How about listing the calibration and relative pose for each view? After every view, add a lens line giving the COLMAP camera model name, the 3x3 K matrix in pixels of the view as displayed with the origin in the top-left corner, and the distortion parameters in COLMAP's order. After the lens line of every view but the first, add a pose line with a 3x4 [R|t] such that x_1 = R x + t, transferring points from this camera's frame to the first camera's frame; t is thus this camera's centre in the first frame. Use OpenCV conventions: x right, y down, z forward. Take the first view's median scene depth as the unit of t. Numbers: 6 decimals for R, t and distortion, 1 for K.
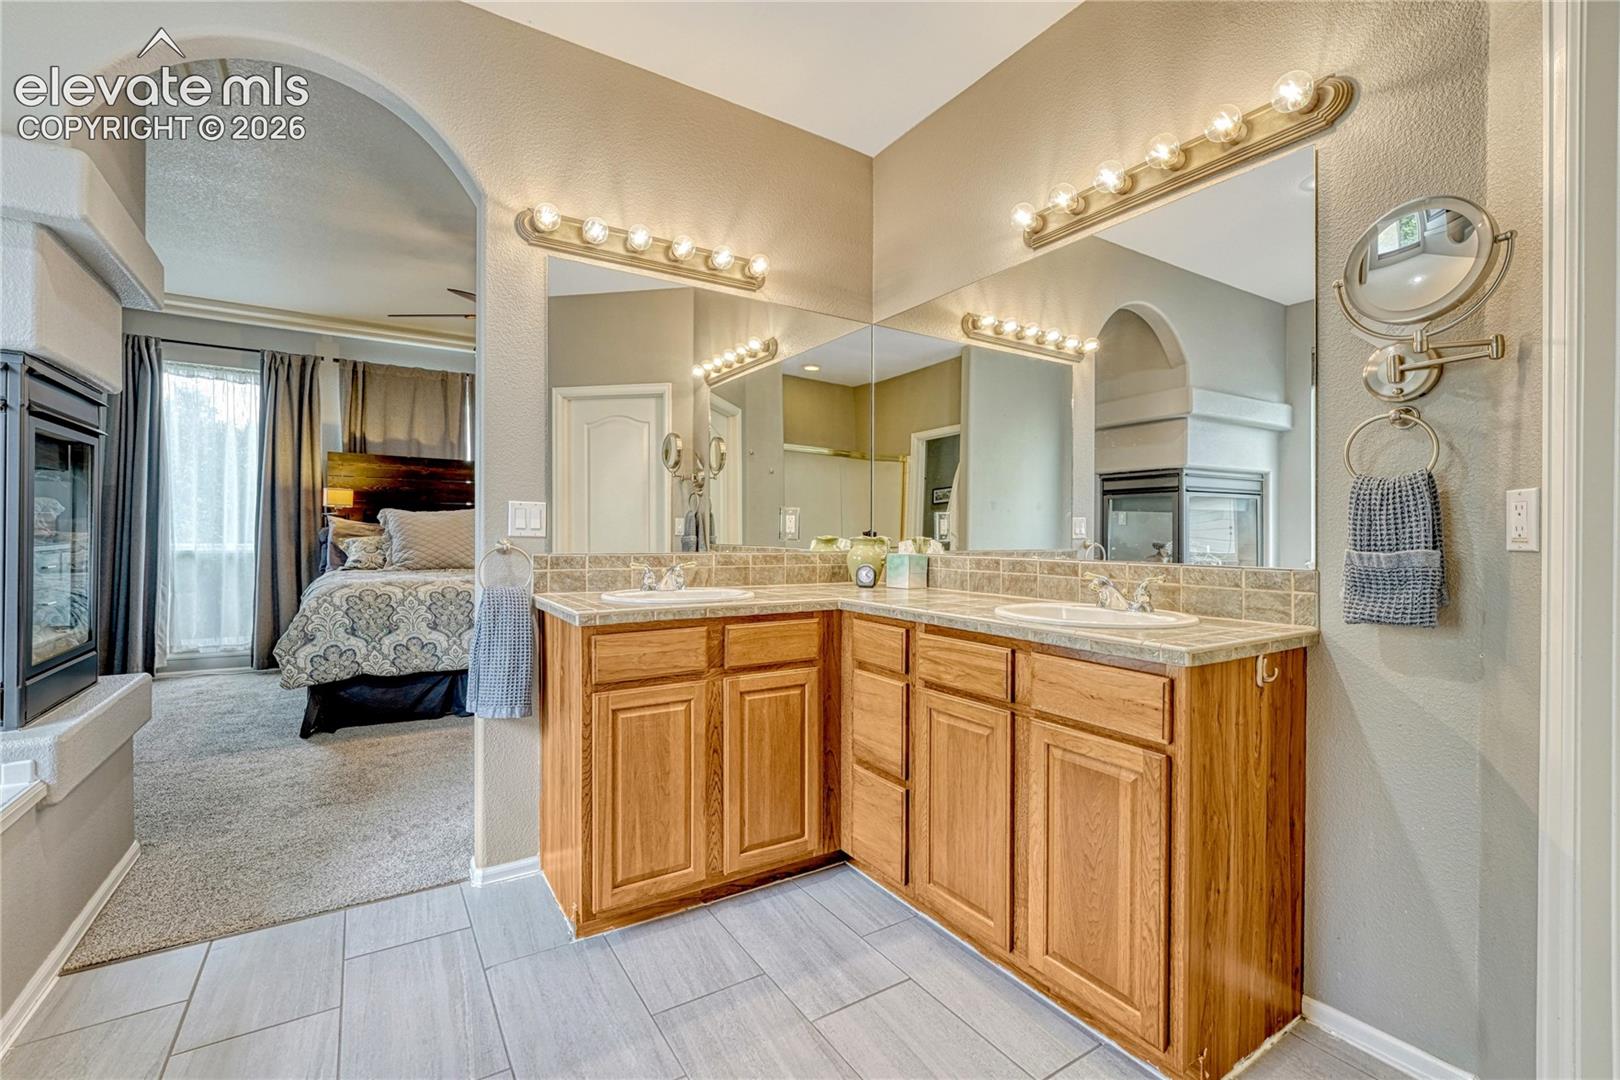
lens RADIAL K [[693.7, 0, 801.8], [0, 693.7, 536.3], [0, 0, 1]] dist [-0.002451, -0.000659]
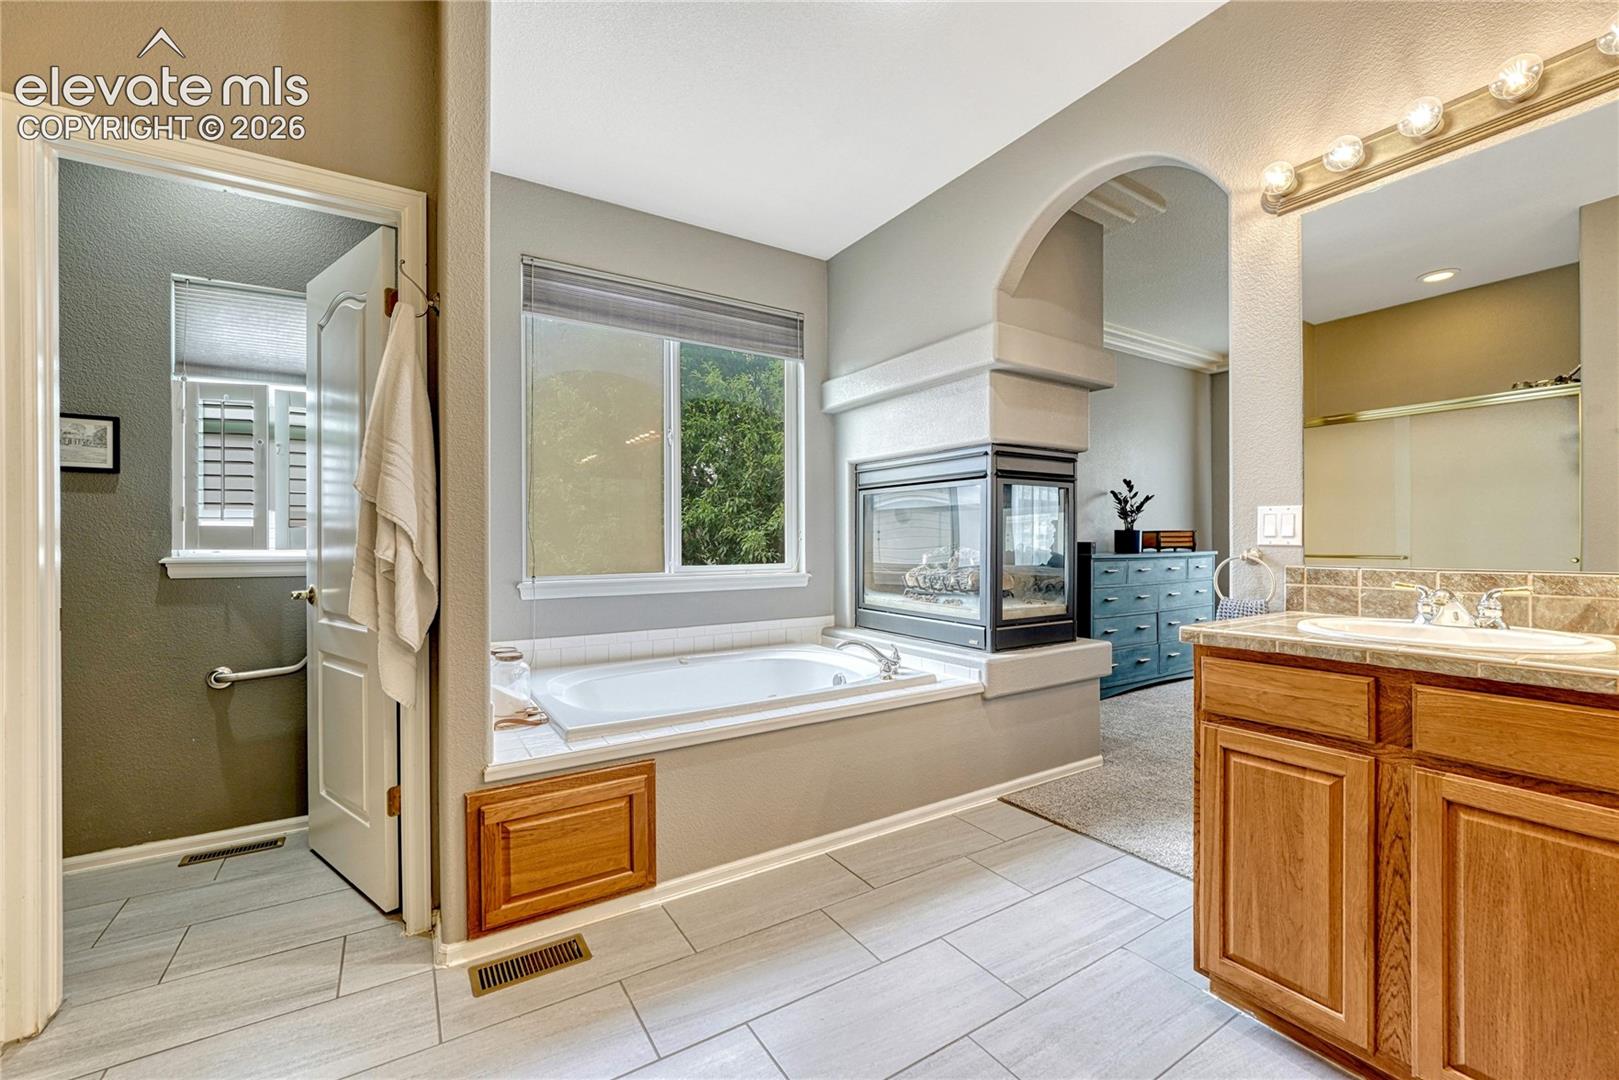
lens RADIAL K [[655.1, 0, 802.7], [0, 655.1, 543.1], [0, 0, 1]] dist [-0.009165, 0.000633]
pose [[-0.003835, -0.005811, -0.999976, 0.493300], [0.001408, 0.999982, -0.005816, 0.001474], [0.999992, -0.001430, -0.003827, 0.444886]]
